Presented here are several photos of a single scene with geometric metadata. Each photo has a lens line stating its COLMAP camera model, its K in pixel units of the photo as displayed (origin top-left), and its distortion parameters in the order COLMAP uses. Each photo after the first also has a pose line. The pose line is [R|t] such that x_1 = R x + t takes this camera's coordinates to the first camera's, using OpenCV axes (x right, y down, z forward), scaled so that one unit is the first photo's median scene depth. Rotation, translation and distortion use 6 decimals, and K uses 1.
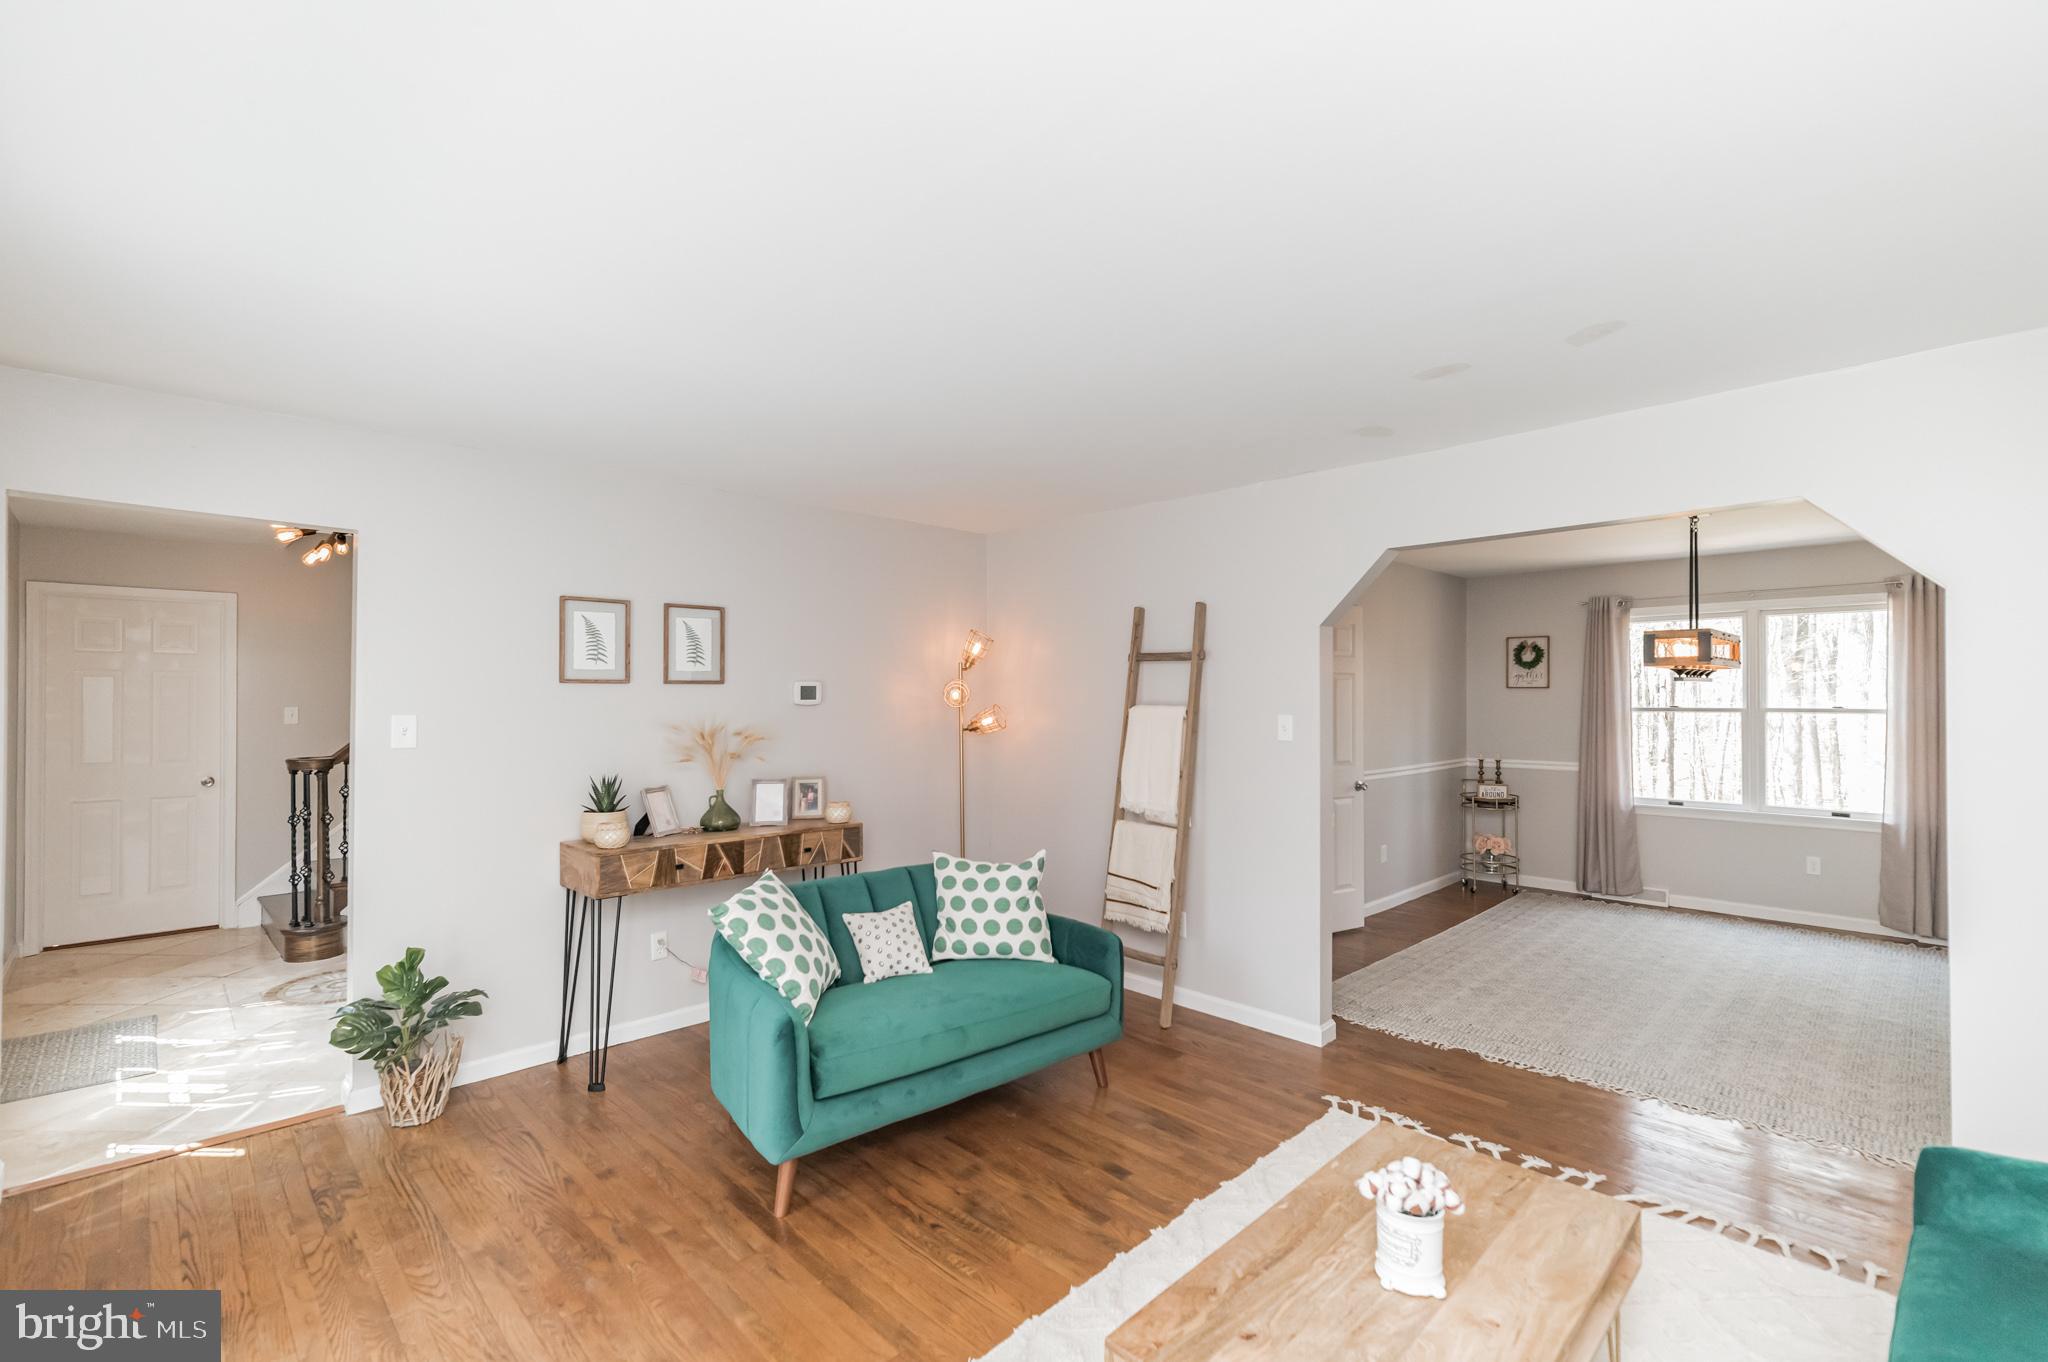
lens RADIAL K [[893.5, 0, 1030.0], [0, 893.5, 691.4], [0, 0, 1]] dist [0.000597, -0.000197]
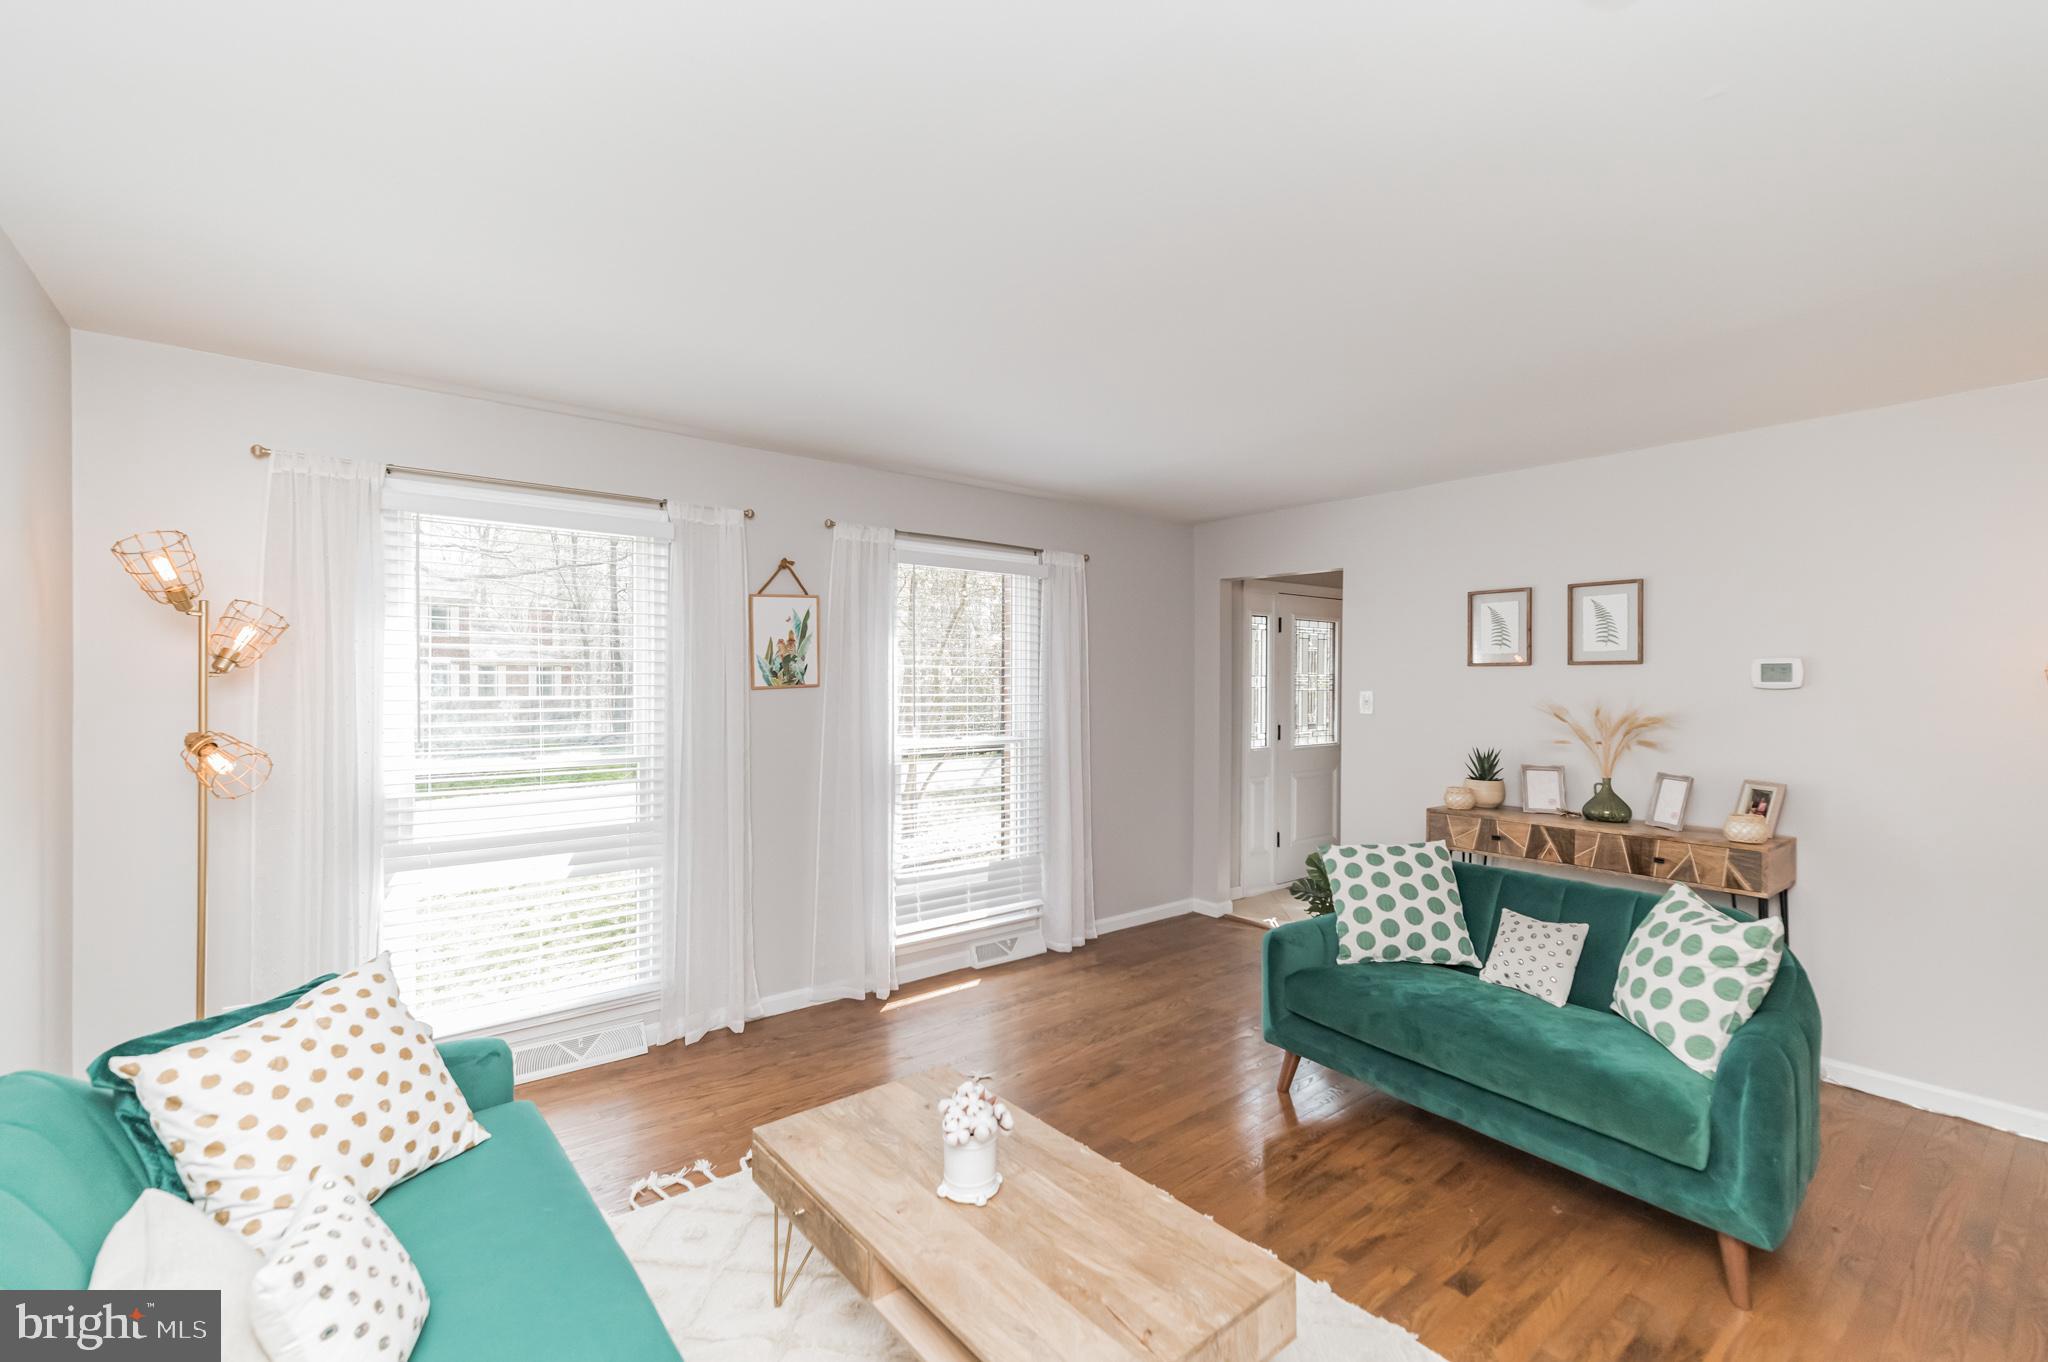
lens RADIAL K [[893.5, 0, 1033.7], [0, 893.5, 684.5], [0, 0, 1]] dist [0.000597, -0.000197]
pose [[-0.092266, 0.005609, -0.995719, 2.741717], [0.003107, 0.999981, 0.005345, 0.026006], [0.995730, -0.002601, -0.092282, 2.110758]]
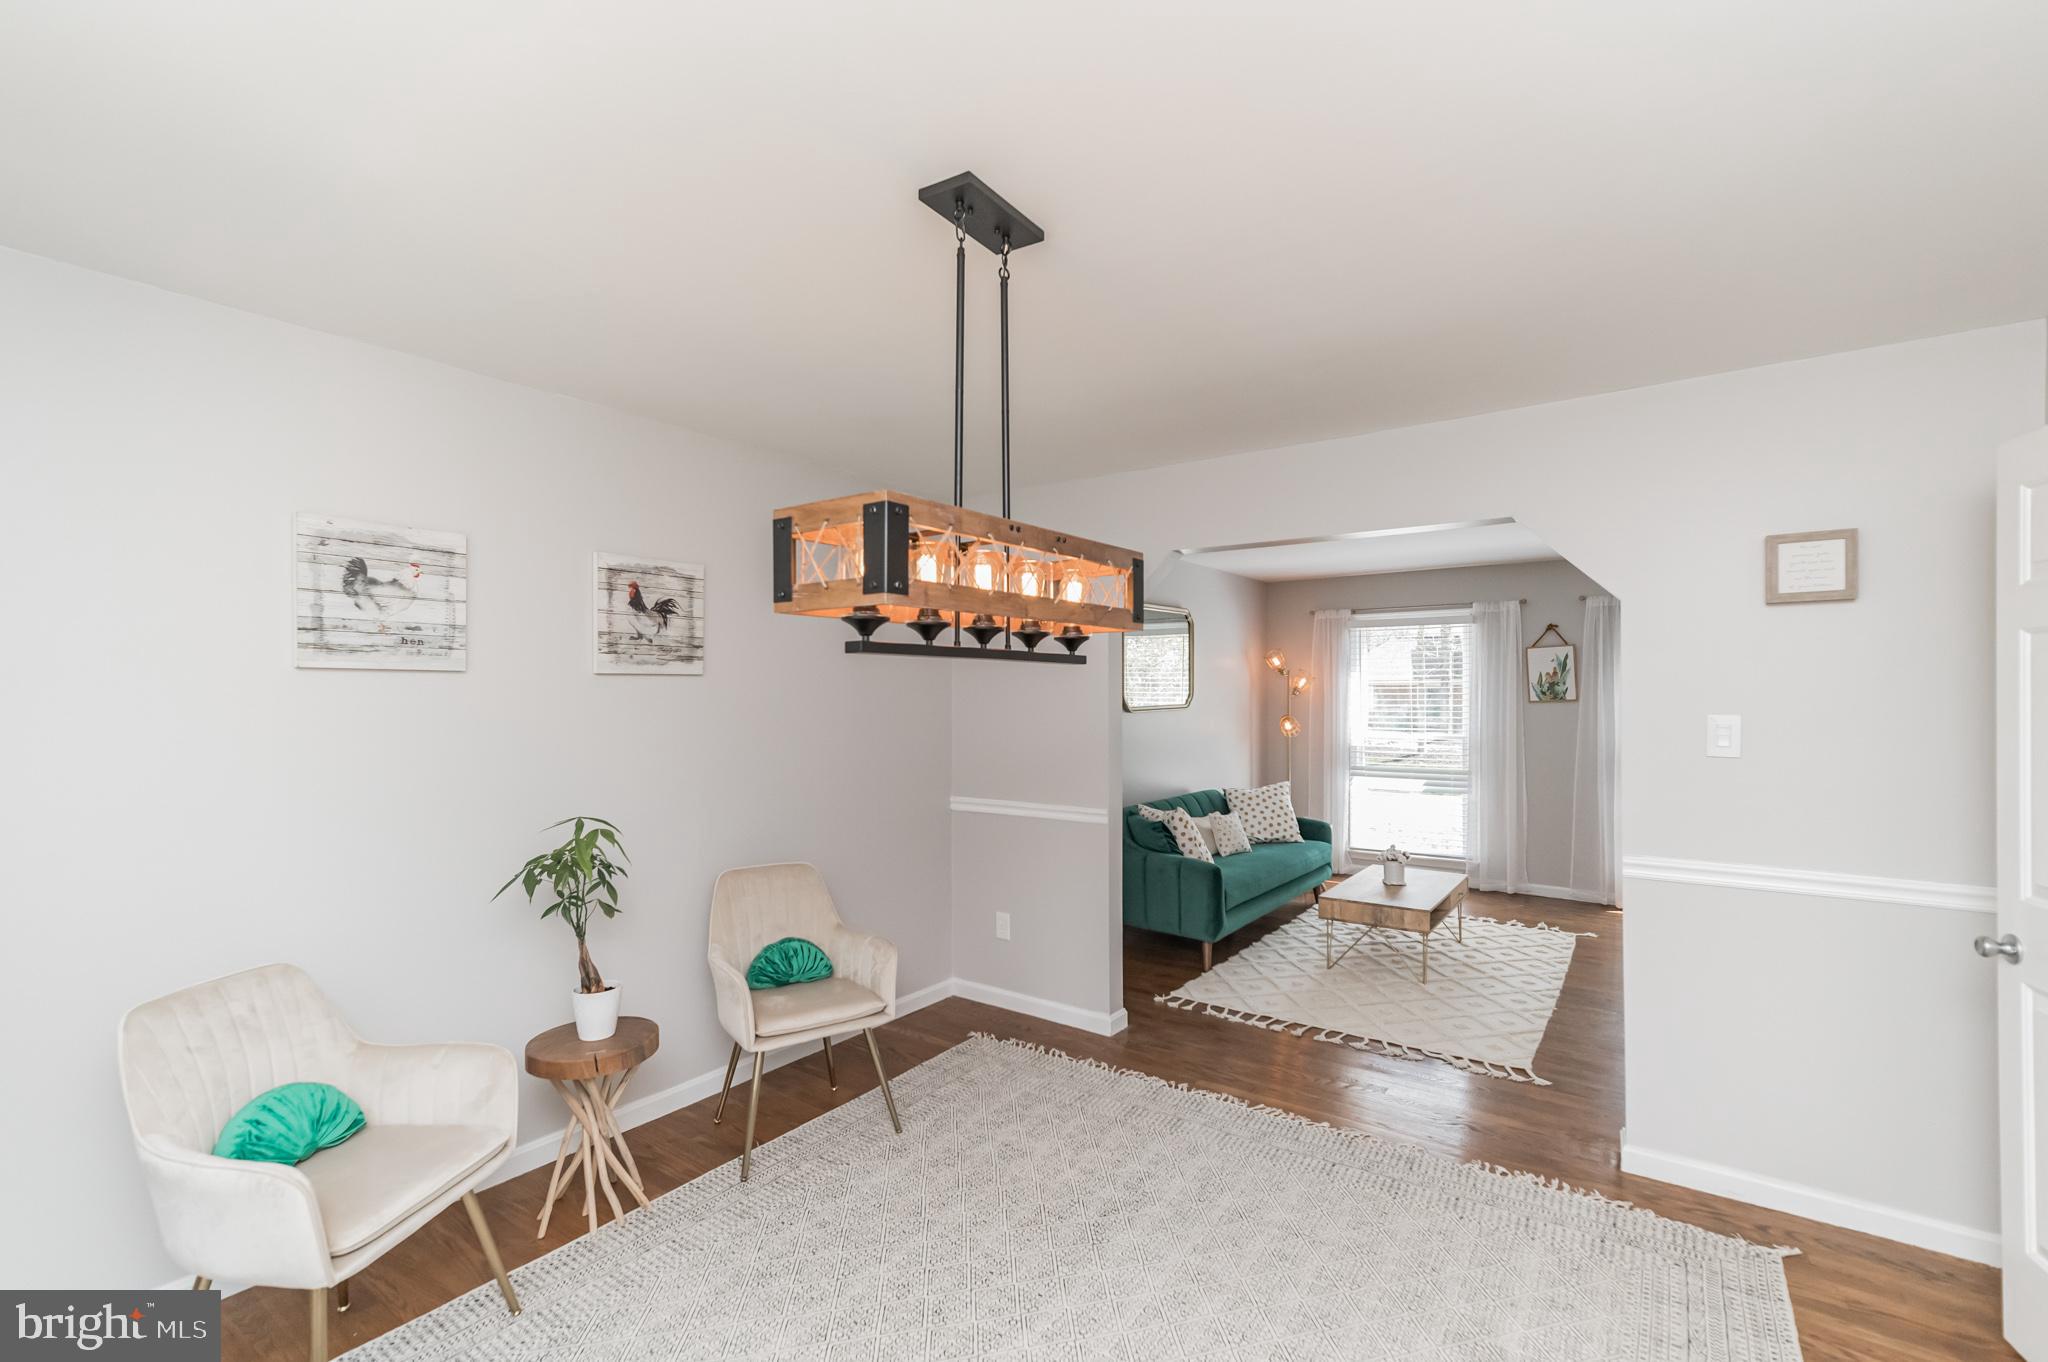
lens RADIAL K [[893.5, 0, 1022.6], [0, 893.5, 687.5], [0, 0, 1]] dist [0.000597, -0.000197]
pose [[-0.984835, 0.004392, -0.173437, 4.287864], [0.006435, 0.999916, -0.011224, -0.005652], [0.173373, -0.012170, -0.984781, 7.939236]]
